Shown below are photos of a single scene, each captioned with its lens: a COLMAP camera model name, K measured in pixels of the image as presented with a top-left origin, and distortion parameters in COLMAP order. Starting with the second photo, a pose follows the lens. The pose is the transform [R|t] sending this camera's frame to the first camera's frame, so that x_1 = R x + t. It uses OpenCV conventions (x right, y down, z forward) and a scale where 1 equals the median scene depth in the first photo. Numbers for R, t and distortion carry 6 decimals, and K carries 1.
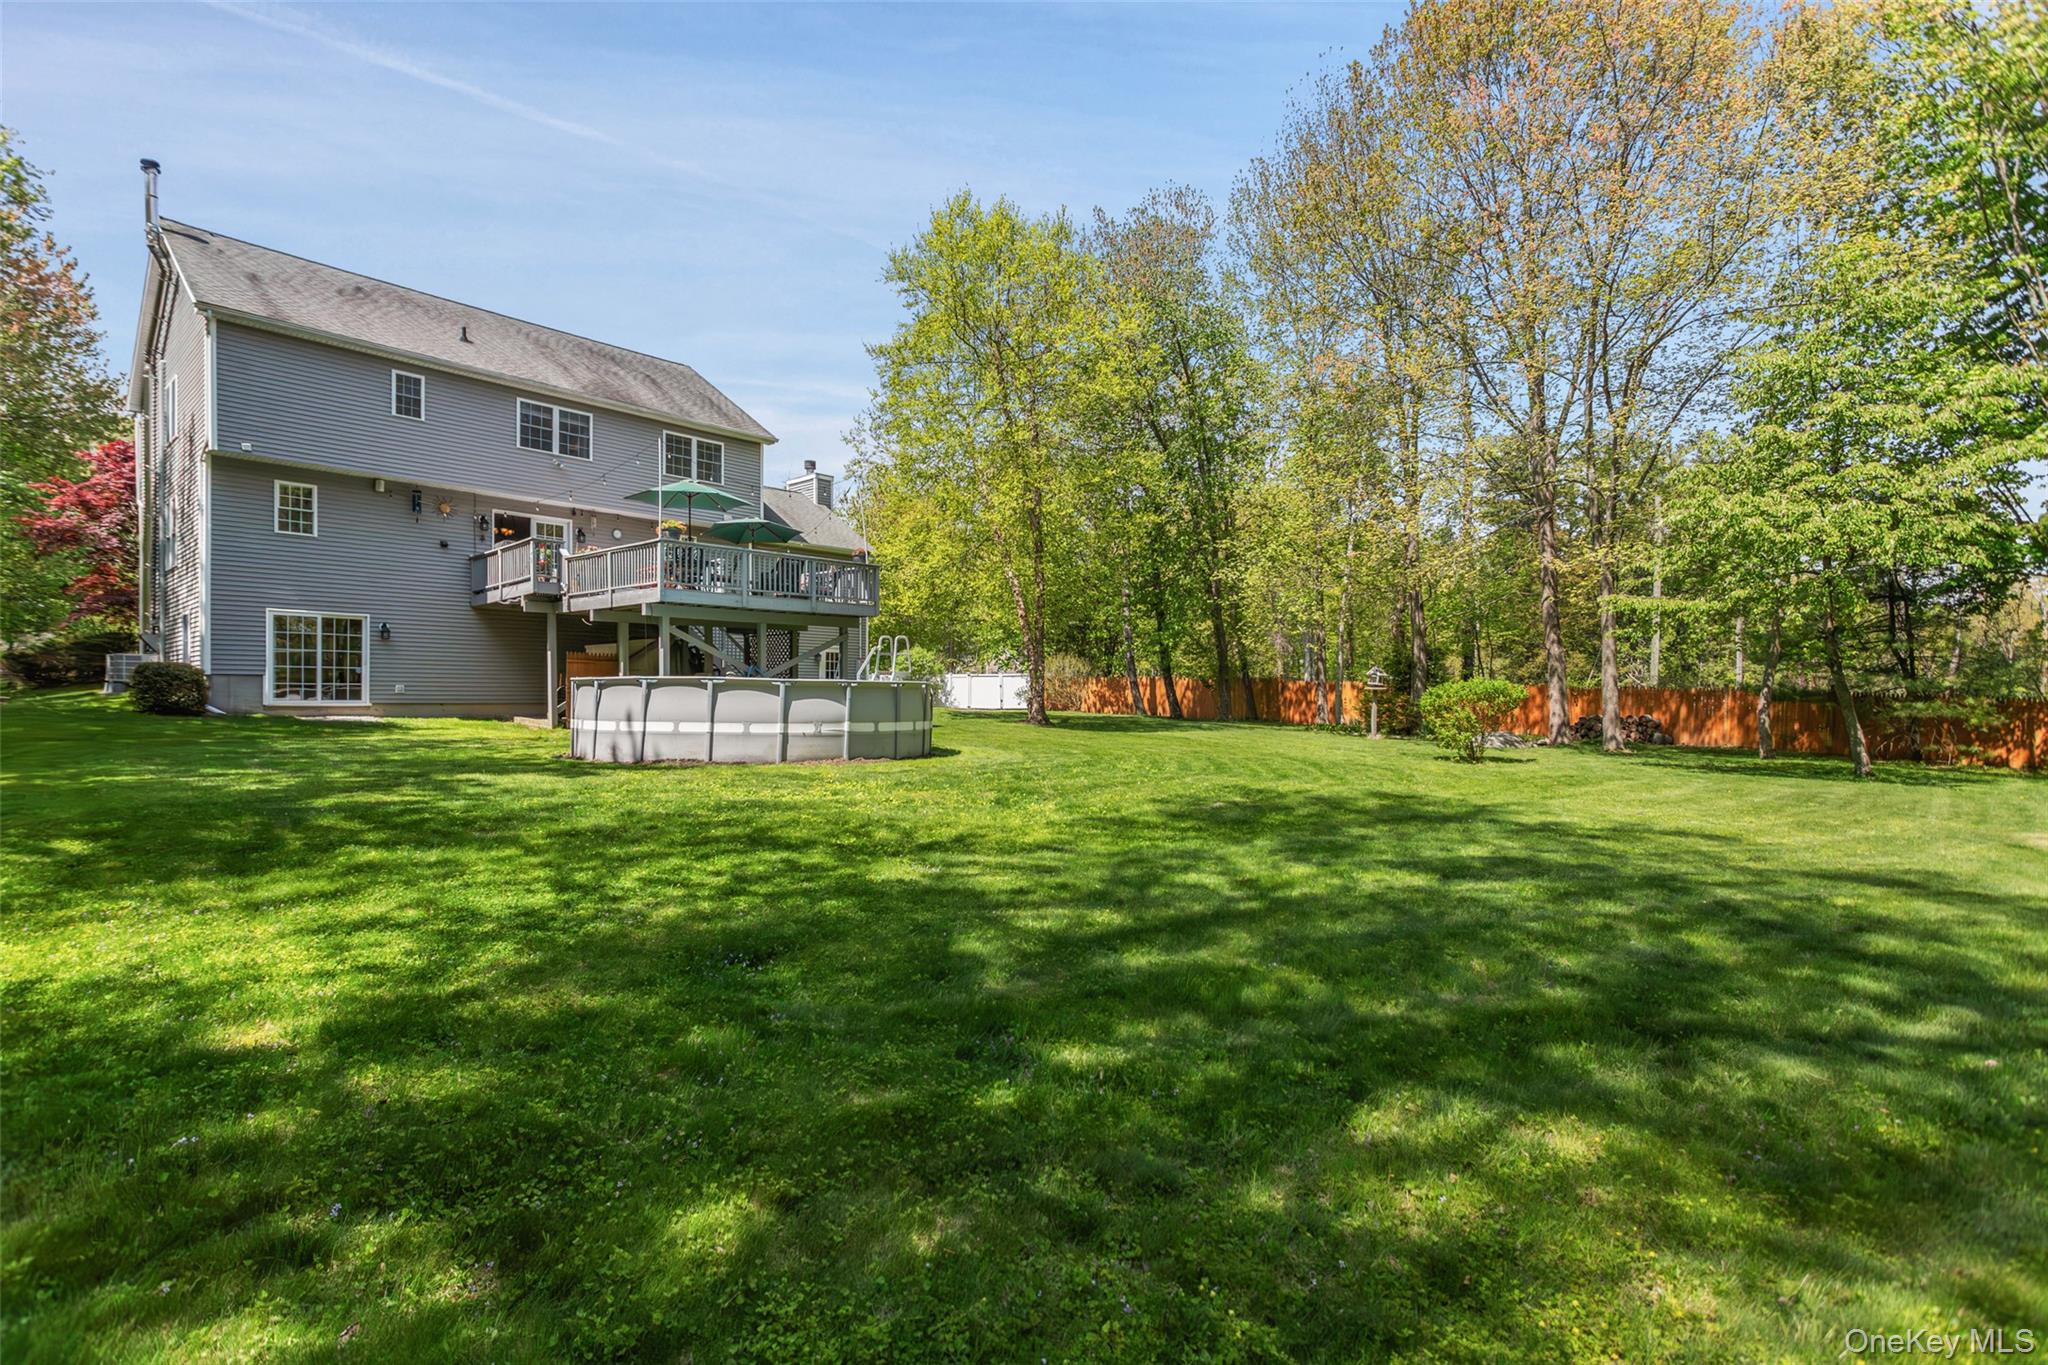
lens RADIAL K [[989.3, 0, 1010.0], [0, 989.3, 682.7], [0, 0, 1]] dist [0.000111, 0.001762]
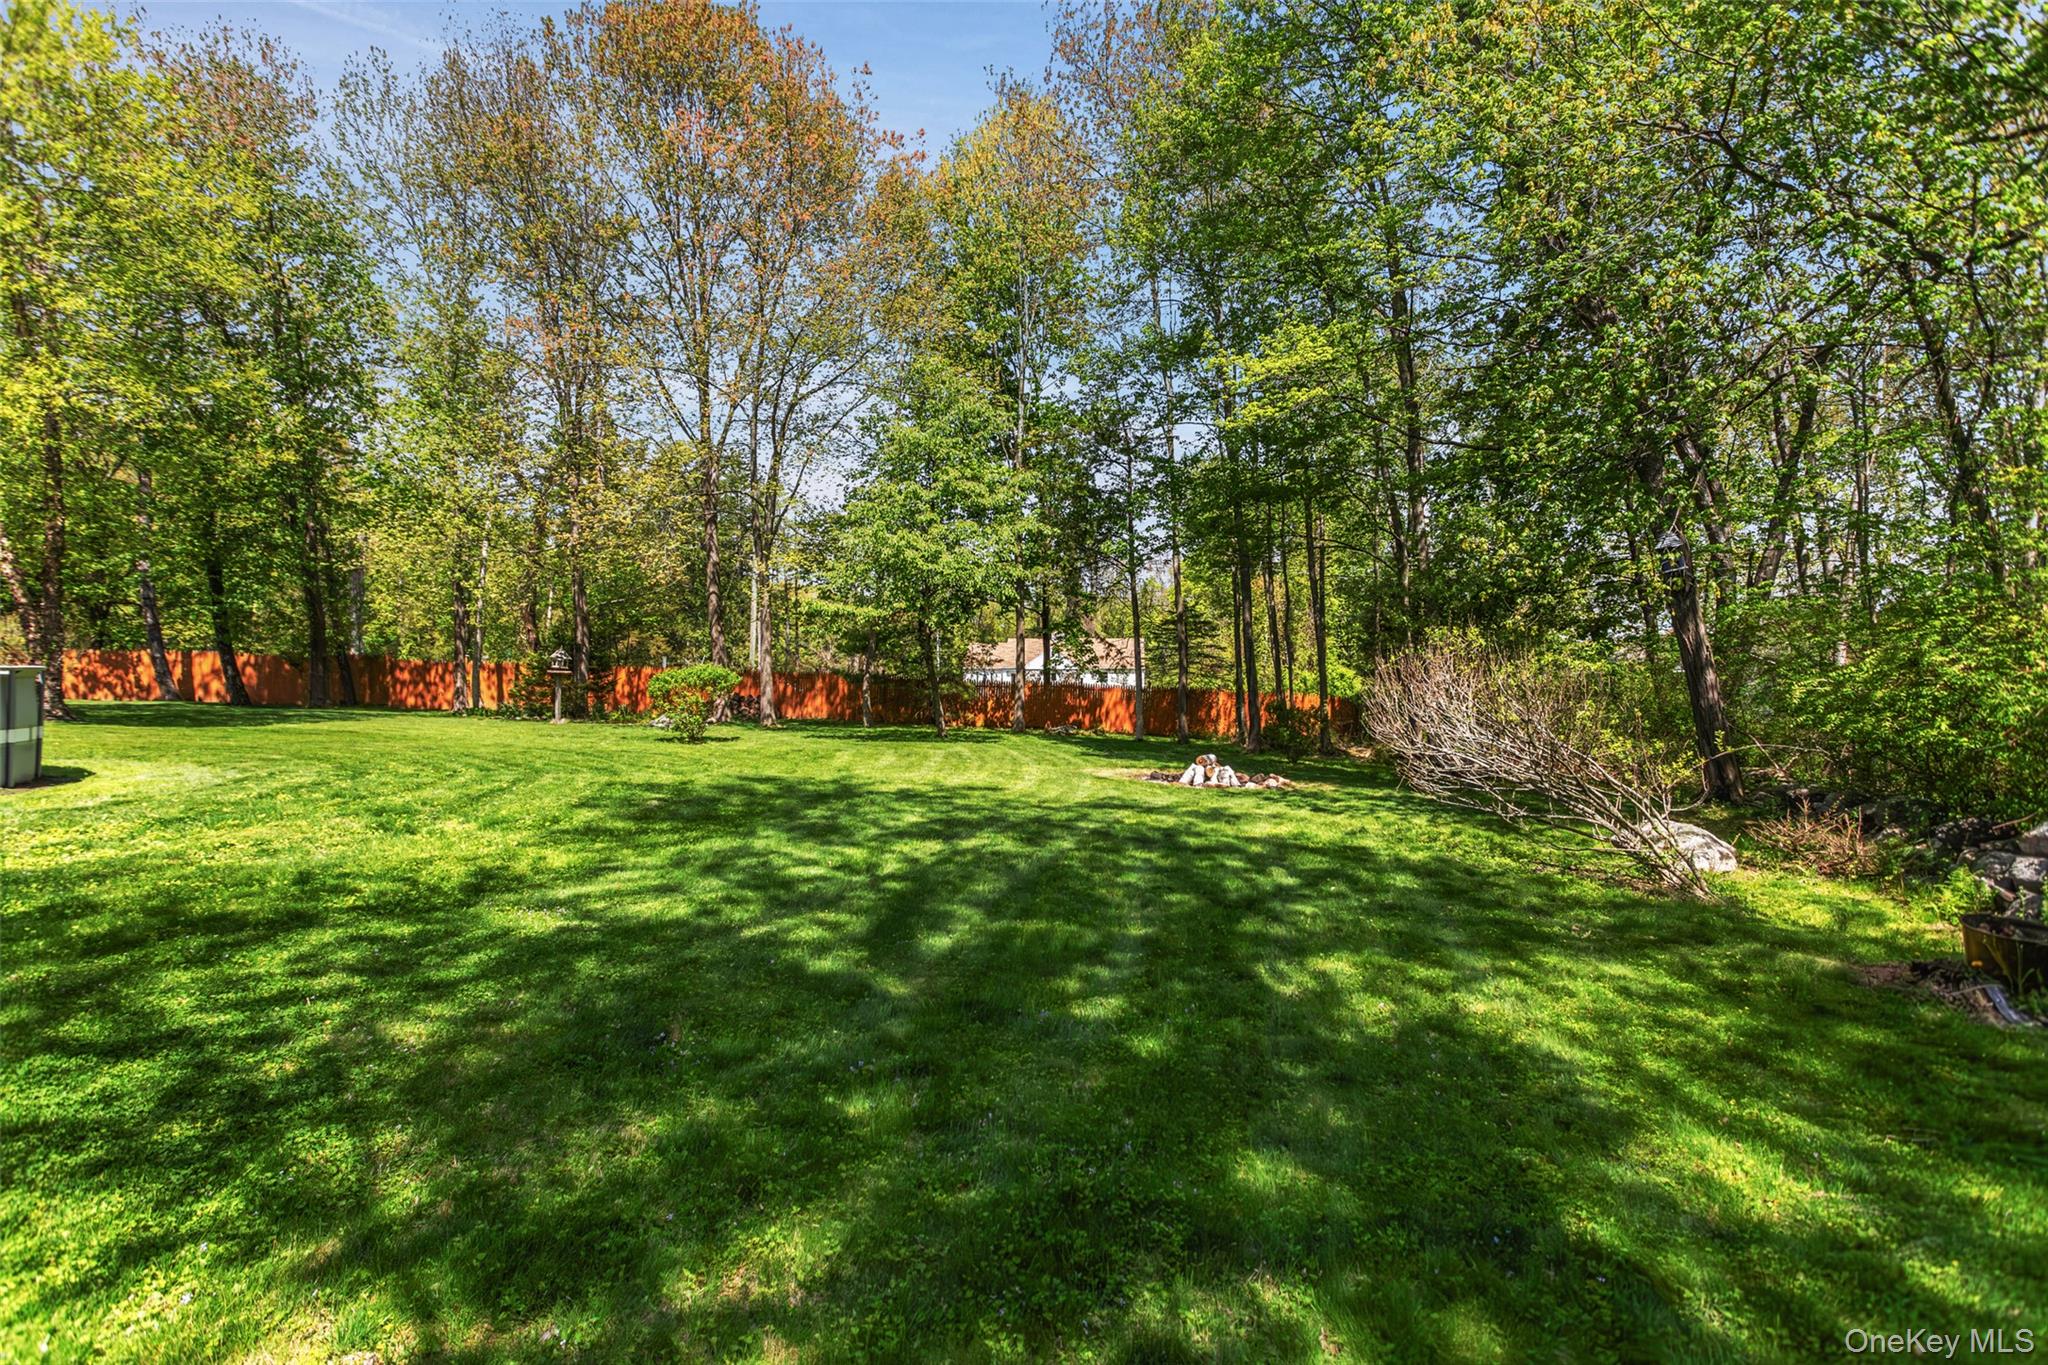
lens RADIAL K [[989.3, 0, 1004.0], [0, 989.3, 686.1], [0, 0, 1]] dist [0.000111, 0.001762]
pose [[0.595781, -0.008188, 0.803105, -0.238333], [-0.015976, 0.999629, 0.022044, -0.013120], [-0.802988, -0.025964, 0.595430, 0.087382]]
